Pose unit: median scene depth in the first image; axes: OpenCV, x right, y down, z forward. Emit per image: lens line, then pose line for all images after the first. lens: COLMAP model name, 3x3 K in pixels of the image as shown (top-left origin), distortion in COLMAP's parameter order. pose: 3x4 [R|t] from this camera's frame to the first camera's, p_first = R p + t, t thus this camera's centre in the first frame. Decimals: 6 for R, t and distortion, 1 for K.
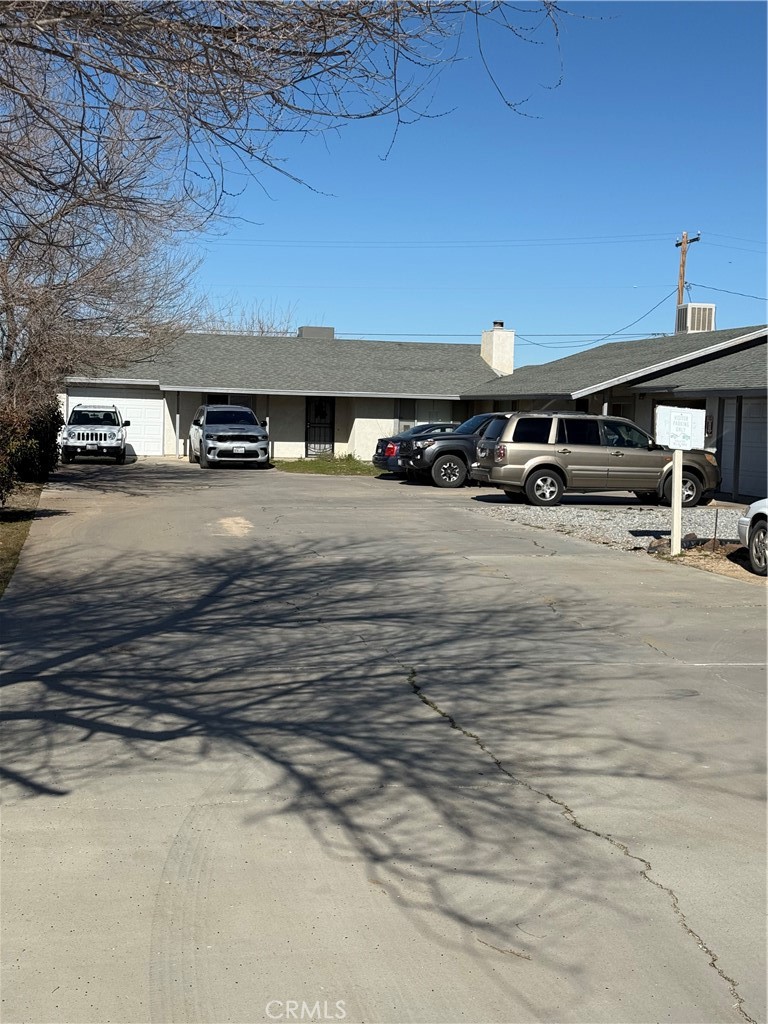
lens RADIAL K [[1420.4, 0, 374.1], [0, 1420.4, 511.2], [0, 0, 1]] dist [0.148020, 0.050989]
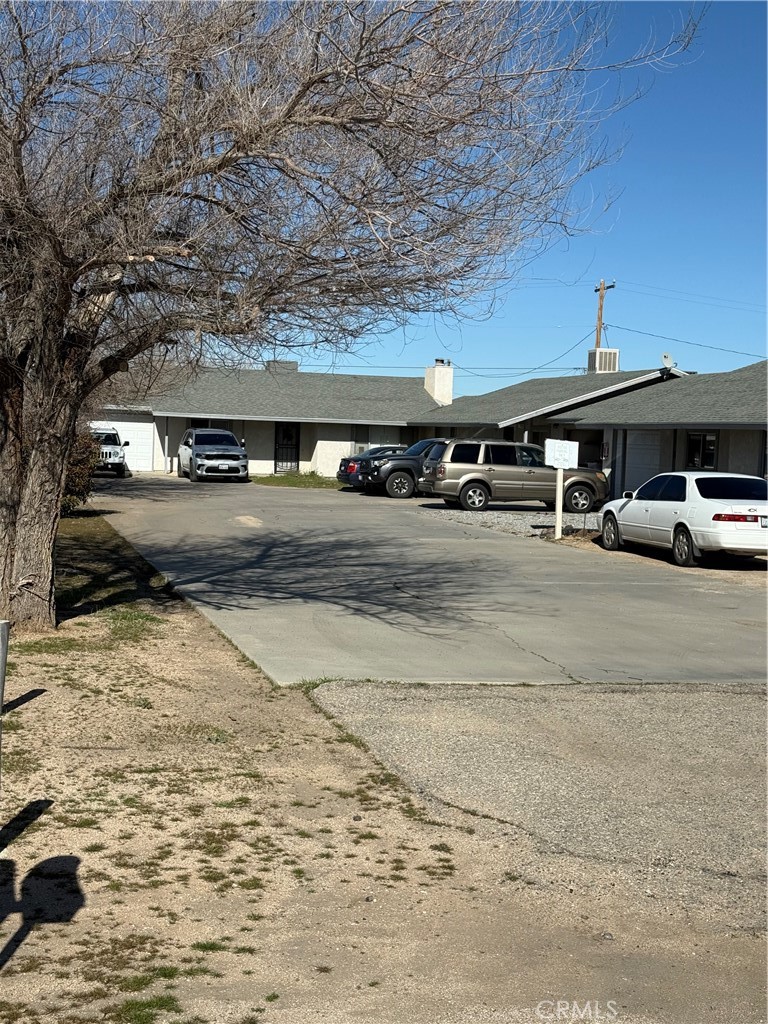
lens RADIAL K [[1424.0, 0, 381.3], [0, 1424.0, 515.3], [0, 0, 1]] dist [0.150219, -0.027828]
pose [[0.998875, 0.006927, 0.046915, -0.024753], [-0.006426, 0.999921, -0.010834, 0.013528], [-0.046986, 0.010521, 0.998840, -0.276956]]
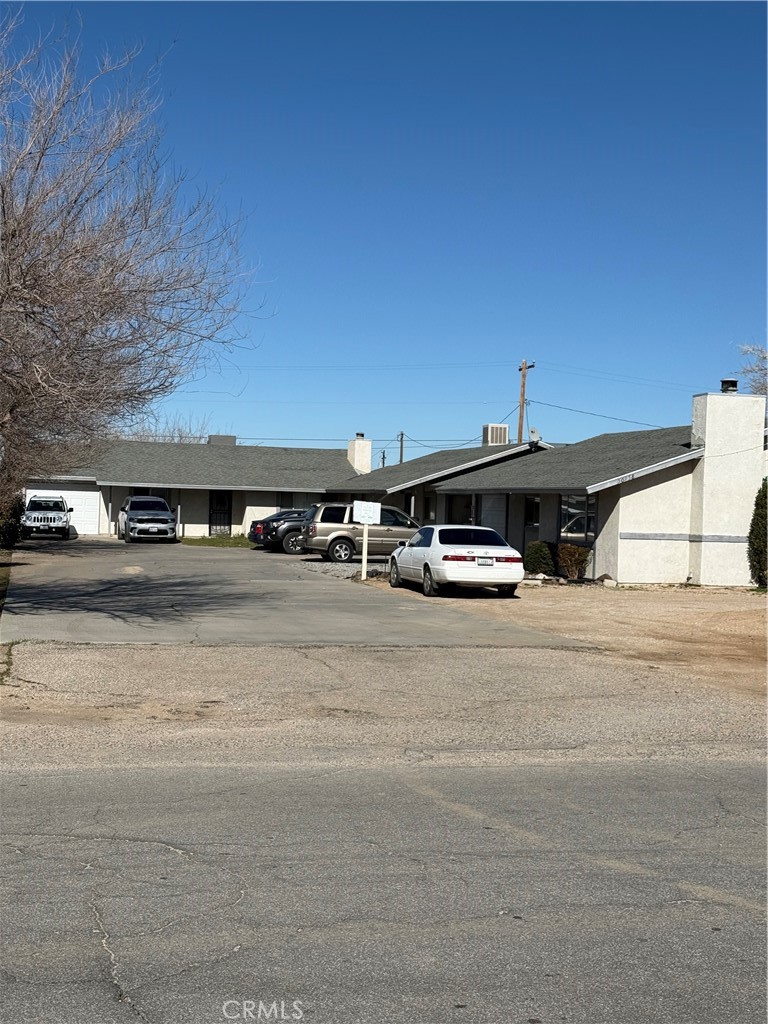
lens RADIAL K [[1424.0, 0, 381.3], [0, 1424.0, 515.3], [0, 0, 1]] dist [0.150219, -0.027828]
pose [[0.999227, 0.002944, 0.039199, 0.093888], [-0.000628, 0.998260, -0.058963, 0.032750], [-0.039305, 0.058893, 0.997490, -0.508058]]
